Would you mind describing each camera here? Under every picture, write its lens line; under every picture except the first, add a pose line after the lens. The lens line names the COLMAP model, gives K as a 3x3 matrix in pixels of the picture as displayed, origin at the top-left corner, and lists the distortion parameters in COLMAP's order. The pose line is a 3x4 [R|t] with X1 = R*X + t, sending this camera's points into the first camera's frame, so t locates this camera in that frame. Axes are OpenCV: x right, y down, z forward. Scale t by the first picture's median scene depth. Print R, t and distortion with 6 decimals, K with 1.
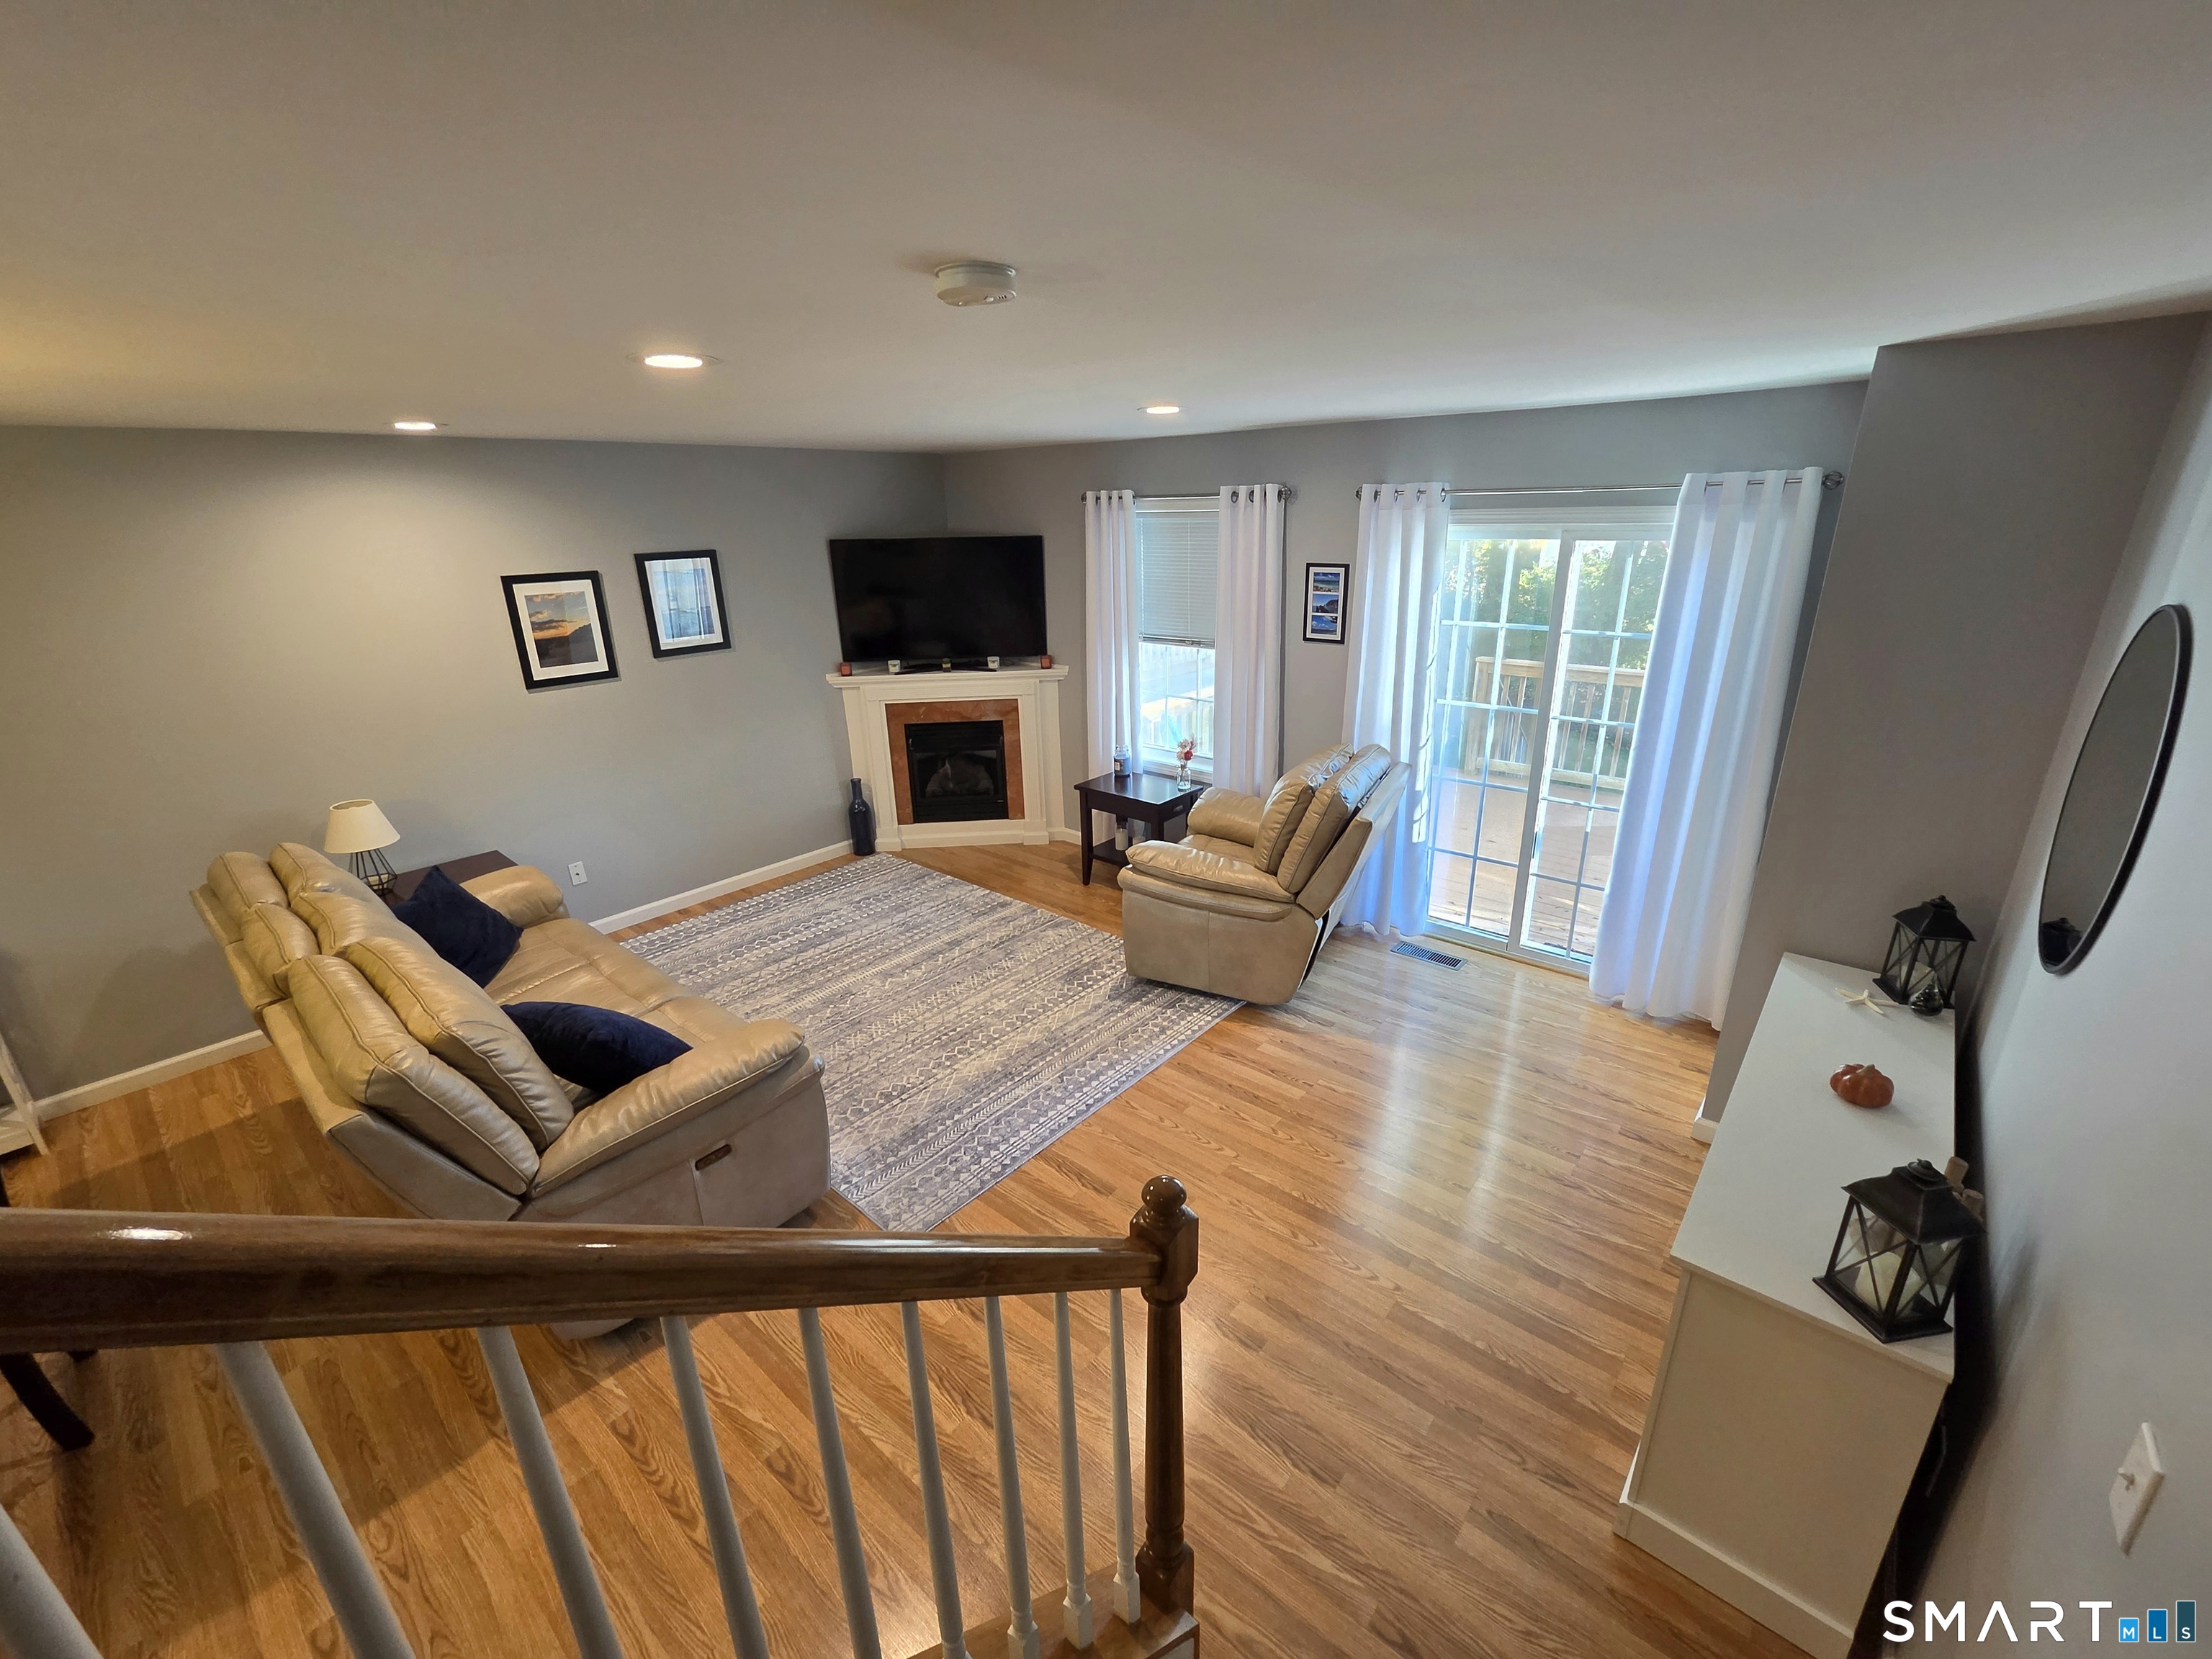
lens RADIAL K [[923.1, 0, 1123.6], [0, 923.1, 832.2], [0, 0, 1]] dist [-0.003620, -0.000040]
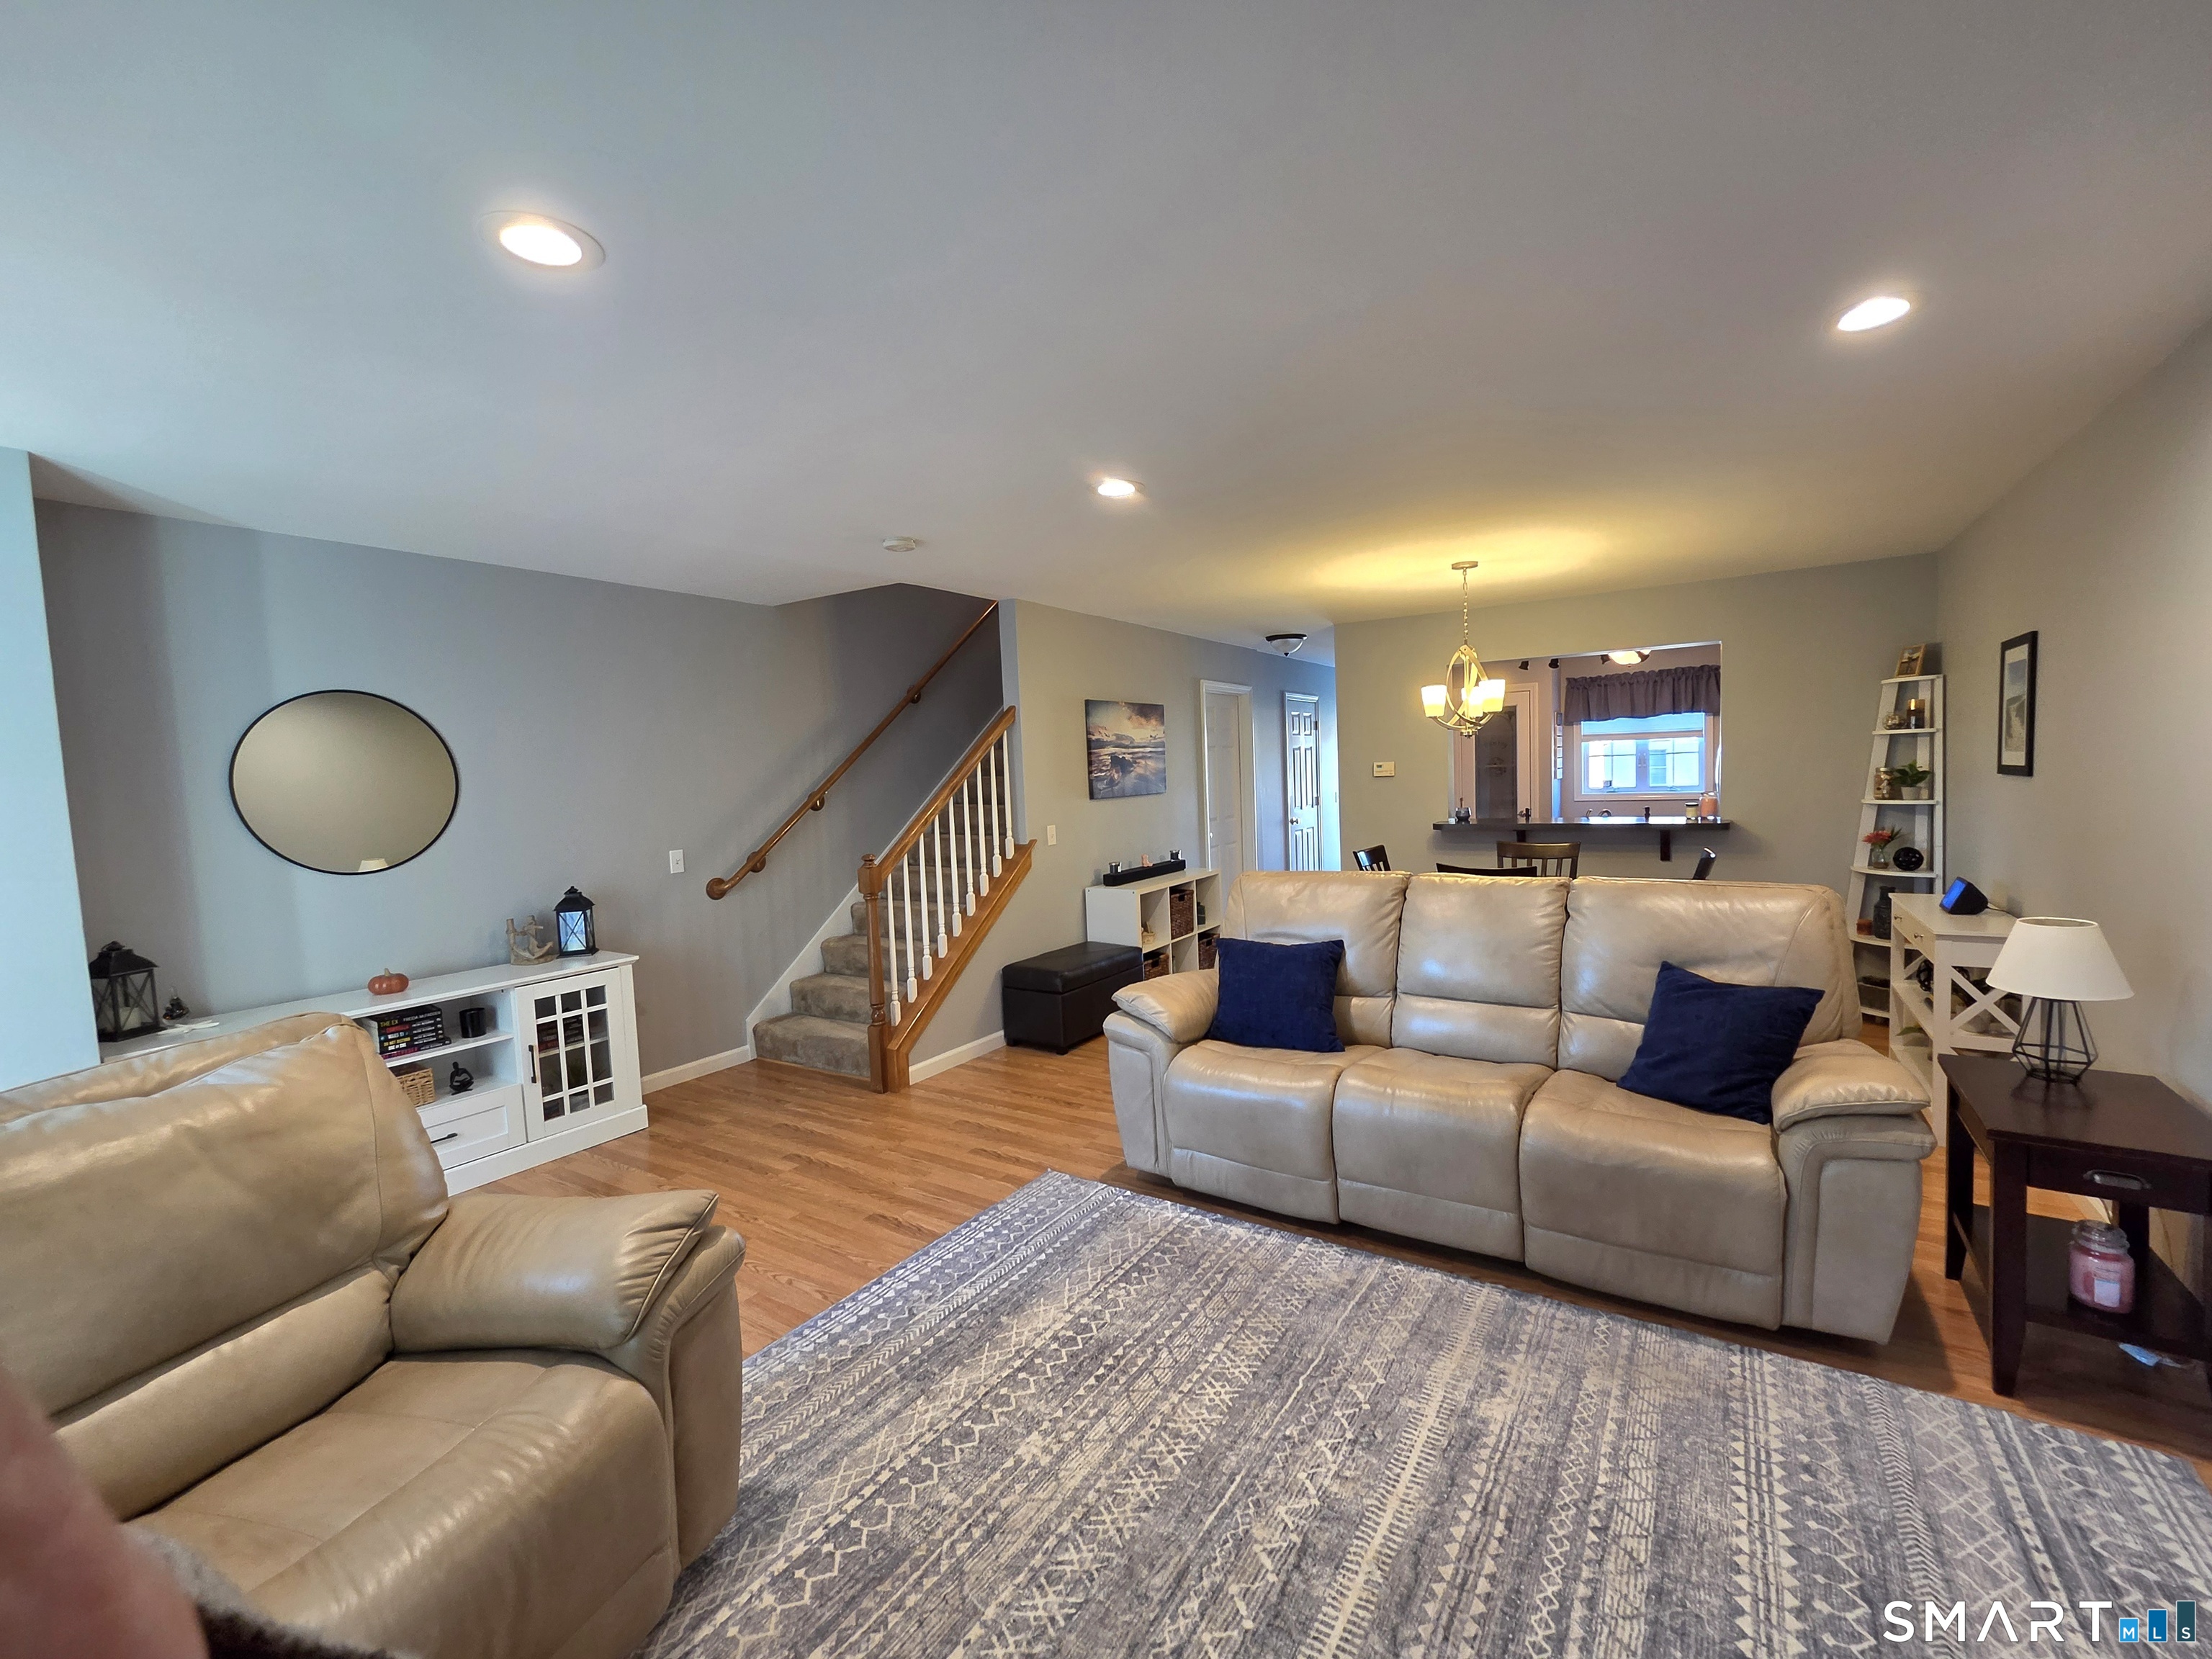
lens RADIAL K [[929.5, 0, 1133.0], [0, 929.5, 824.0], [0, 0, 1]] dist [-0.003507, -0.000096]
pose [[-0.988768, 0.065891, -0.134152, -0.135352], [0.008798, 0.921679, 0.387853, -0.291439], [0.149201, 0.382316, -0.911907, 1.259211]]
